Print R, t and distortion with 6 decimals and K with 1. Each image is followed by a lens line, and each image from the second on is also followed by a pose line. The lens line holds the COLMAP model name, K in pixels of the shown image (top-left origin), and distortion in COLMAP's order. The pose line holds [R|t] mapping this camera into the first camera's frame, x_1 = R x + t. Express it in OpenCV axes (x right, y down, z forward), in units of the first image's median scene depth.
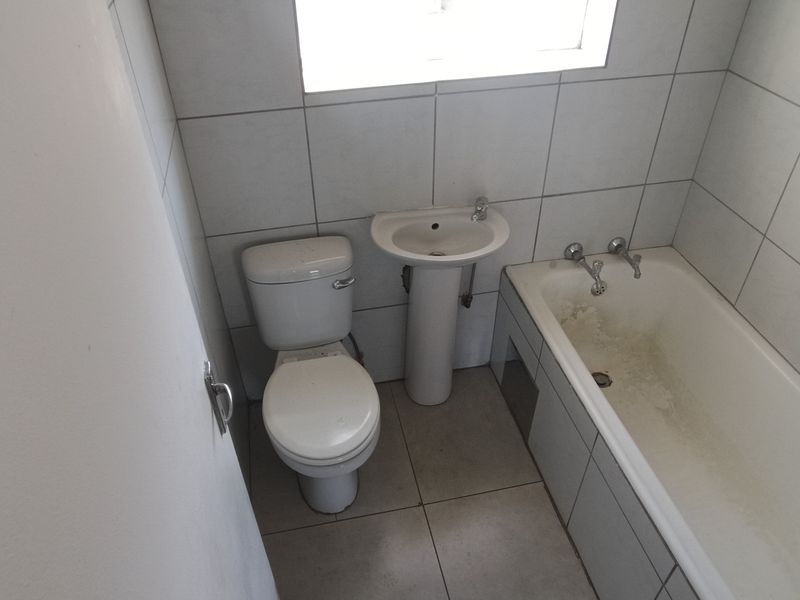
lens RADIAL K [[614.6, 0, 392.6], [0, 614.6, 303.2], [0, 0, 1]] dist [-0.035737, 0.029321]
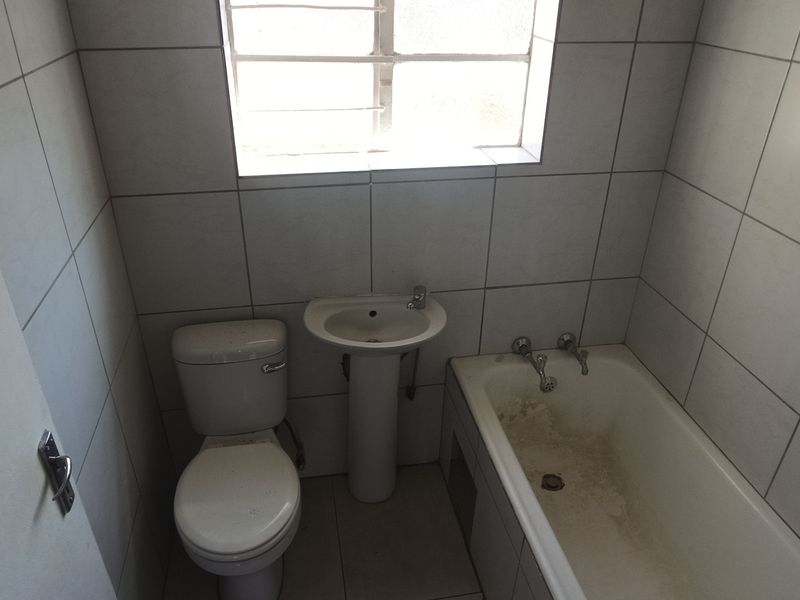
lens RADIAL K [[614.6, 0, 392.6], [0, 614.6, 303.2], [0, 0, 1]] dist [-0.035737, 0.029321]
pose [[0.999242, 0.036660, -0.013121, 0.110416], [-0.038283, 0.986501, -0.159217, 0.013990], [0.007107, 0.159599, 0.987156, 0.023662]]
